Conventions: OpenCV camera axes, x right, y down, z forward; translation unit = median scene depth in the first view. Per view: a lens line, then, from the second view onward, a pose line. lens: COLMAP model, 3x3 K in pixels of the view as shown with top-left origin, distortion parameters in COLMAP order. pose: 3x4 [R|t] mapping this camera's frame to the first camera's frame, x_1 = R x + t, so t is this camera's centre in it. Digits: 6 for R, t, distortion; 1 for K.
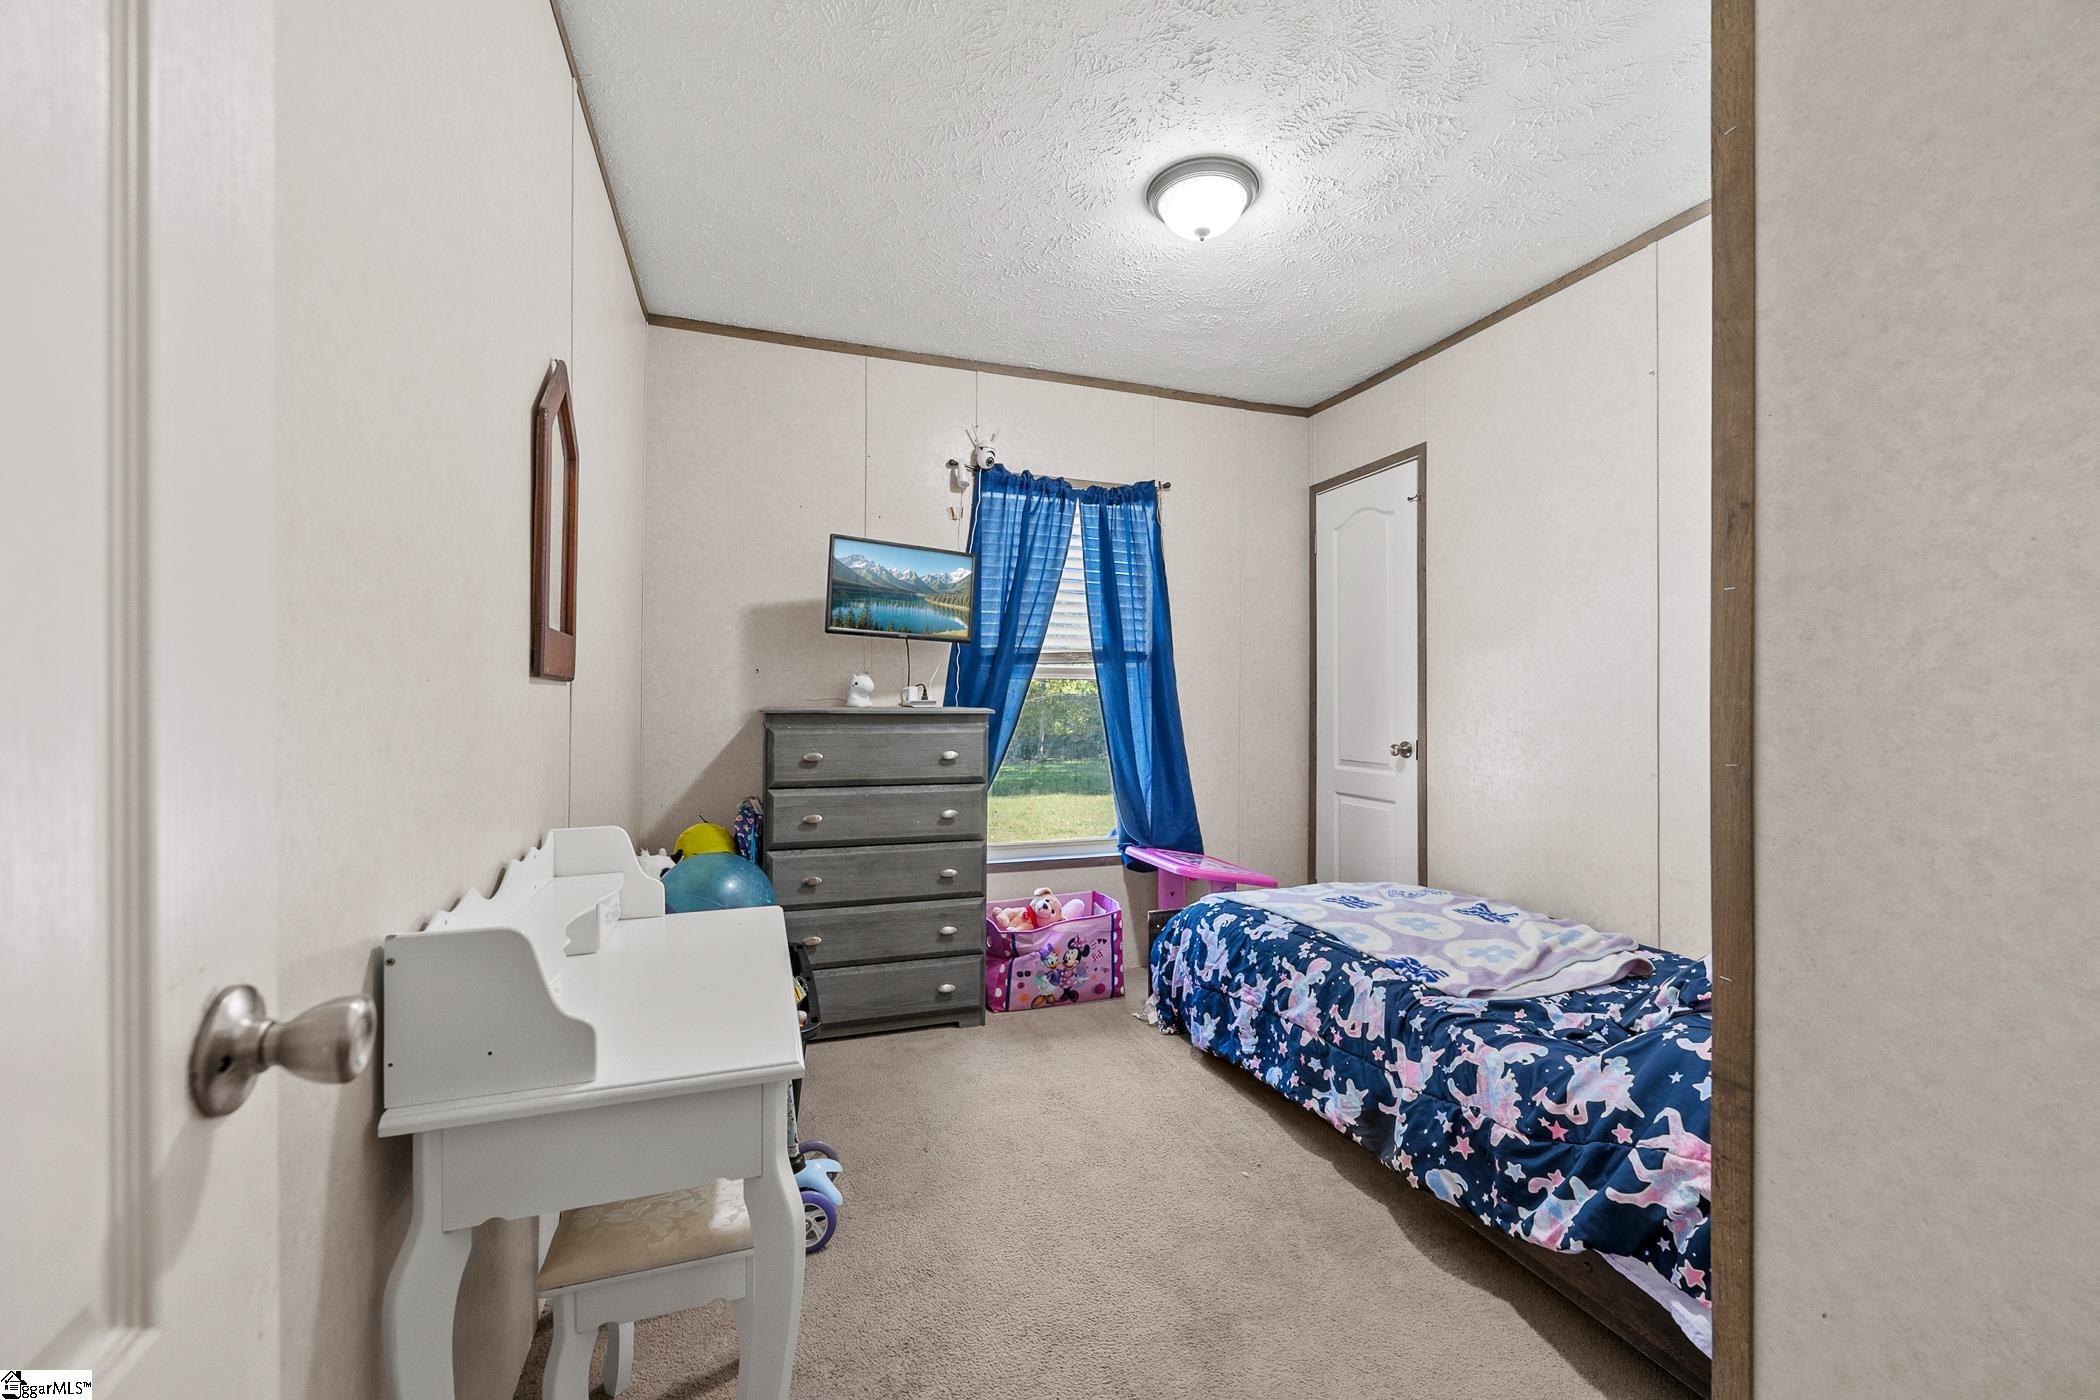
lens RADIAL K [[848.8, 0, 1053.6], [0, 848.8, 695.9], [0, 0, 1]] dist [-0.002180, -0.000445]
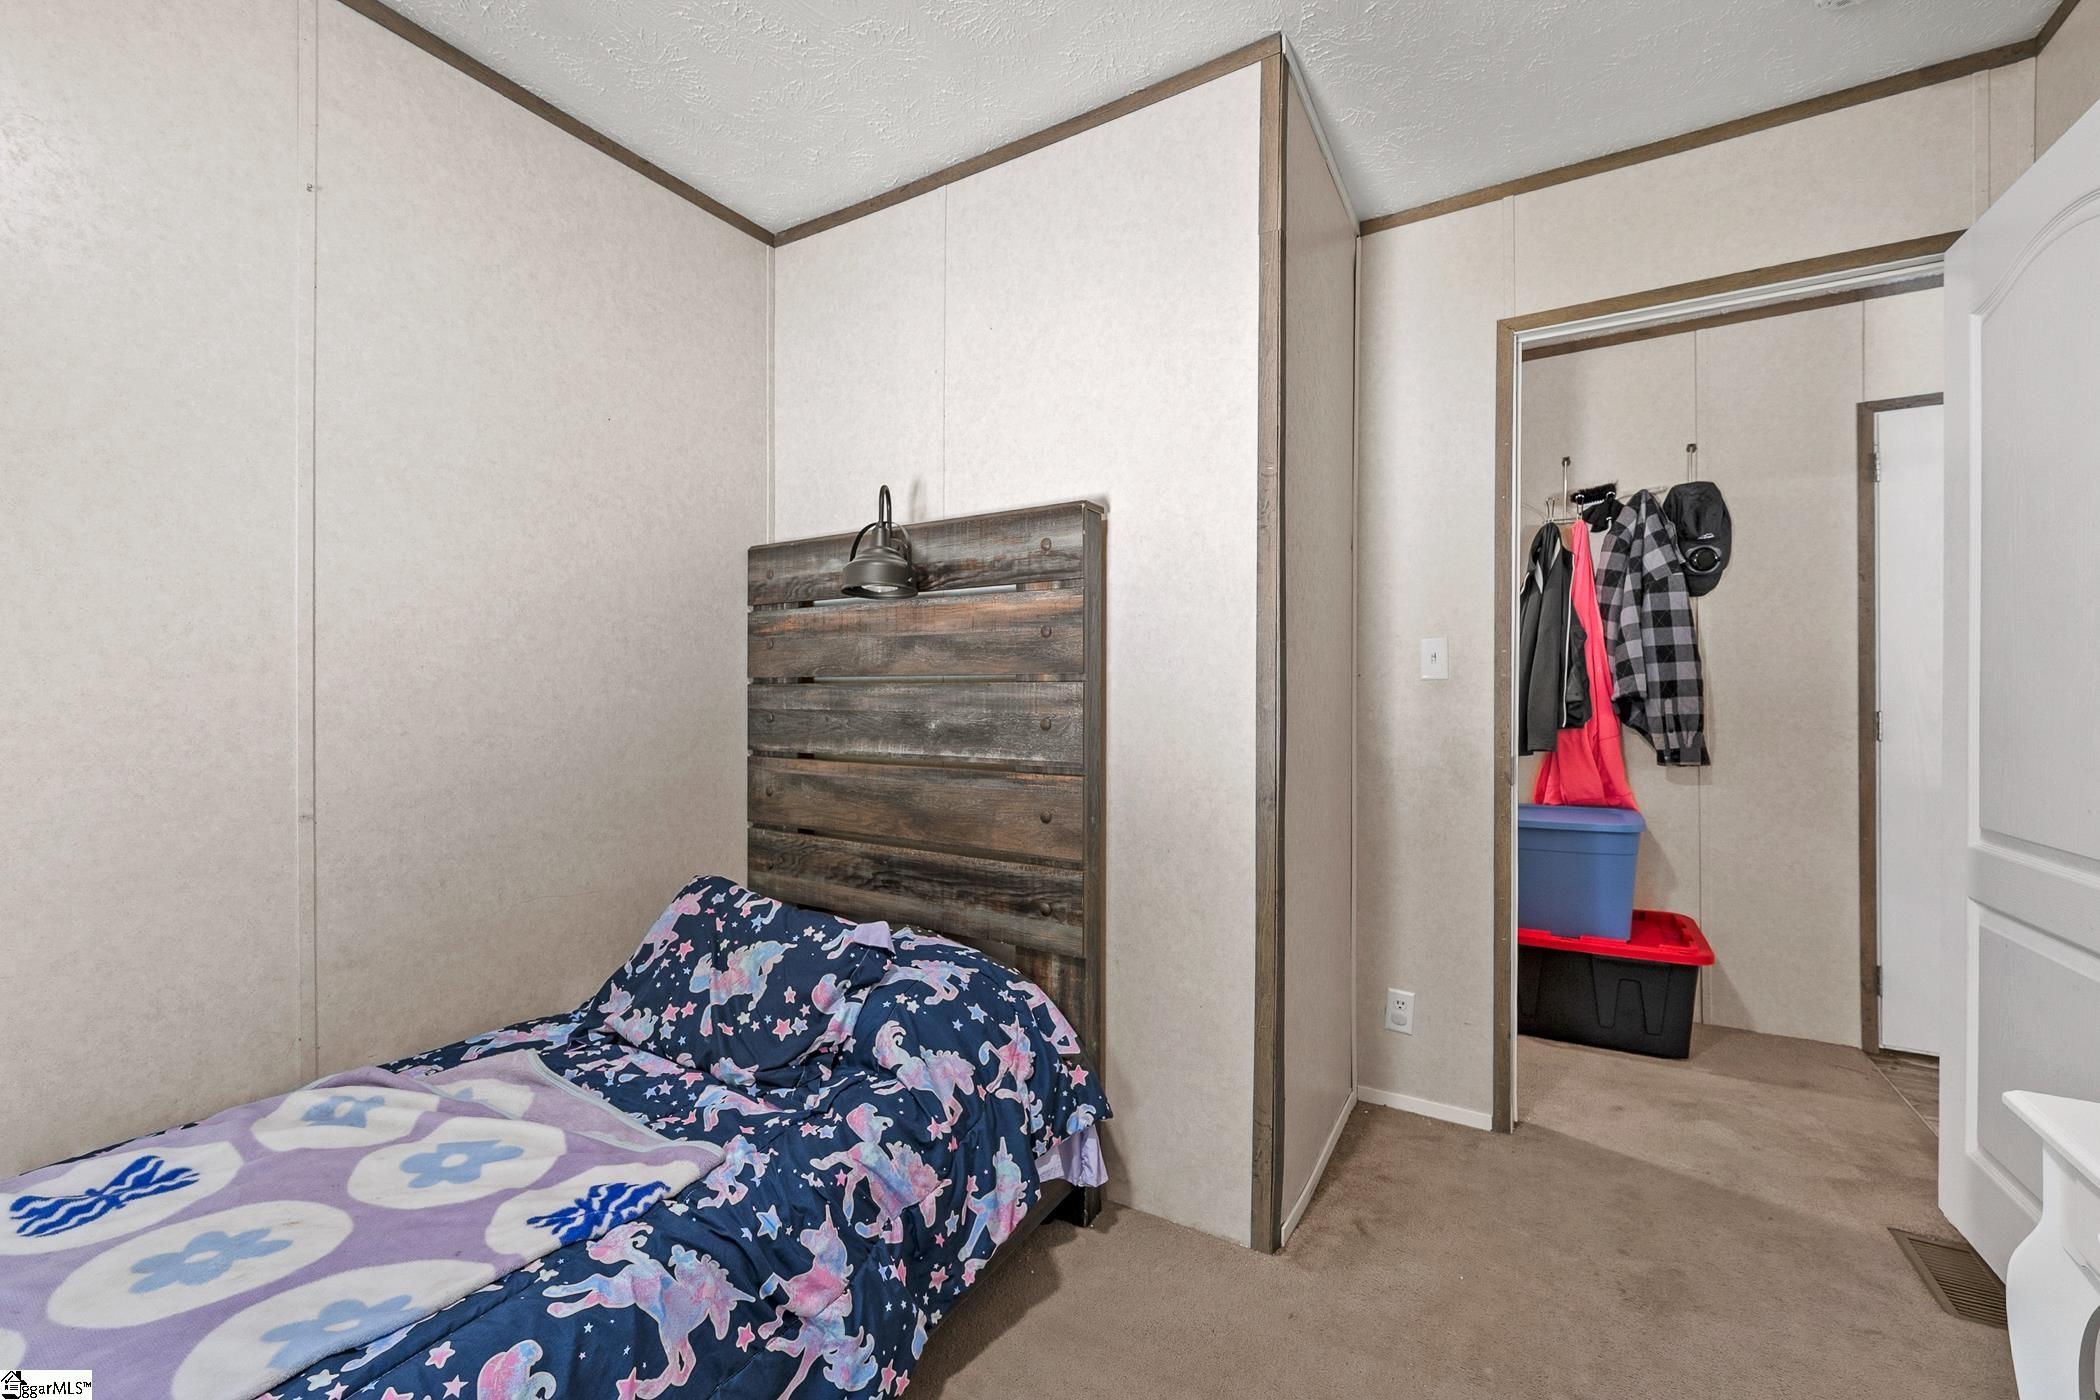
lens RADIAL K [[848.8, 0, 1061.7], [0, 848.8, 699.4], [0, 0, 1]] dist [-0.002180, -0.000445]
pose [[-0.649634, 0.001095, 0.760246, -0.158092], [-0.001526, 0.999995, -0.002744, 0.006196], [-0.760246, -0.002943, -0.649629, 1.102185]]
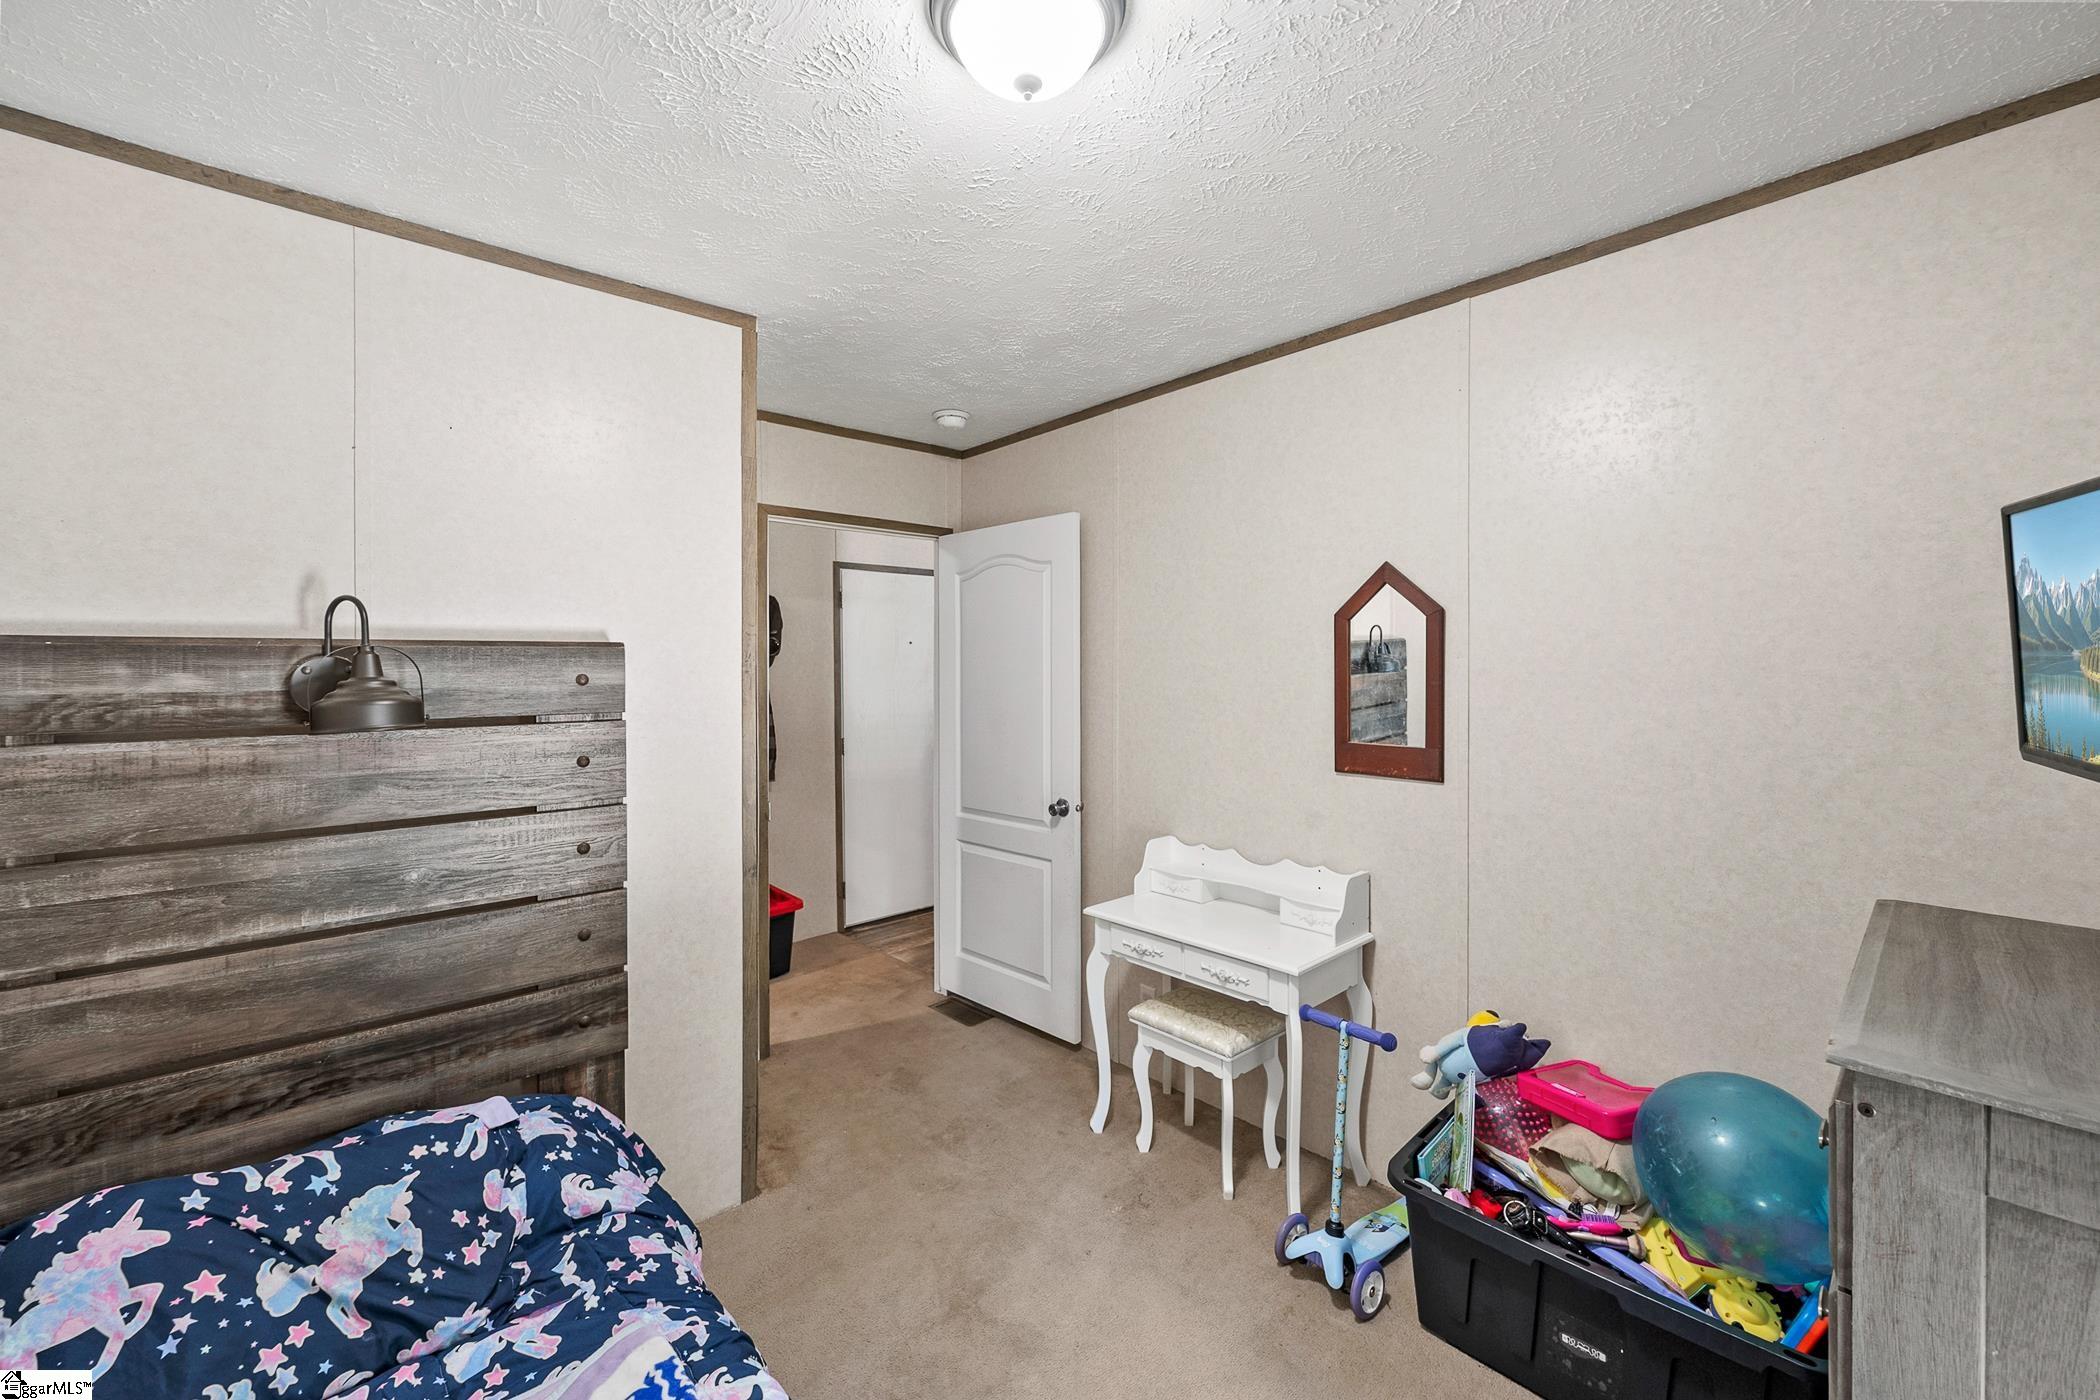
lens RADIAL K [[848.8, 0, 1031.4], [0, 848.8, 684.3], [0, 0, 1]] dist [-0.002180, -0.000445]
pose [[-0.917286, 0.021329, -0.397658, 0.411140], [0.013540, 0.999658, 0.022386, -0.157796], [0.398000, 0.015150, -0.917260, 1.571270]]
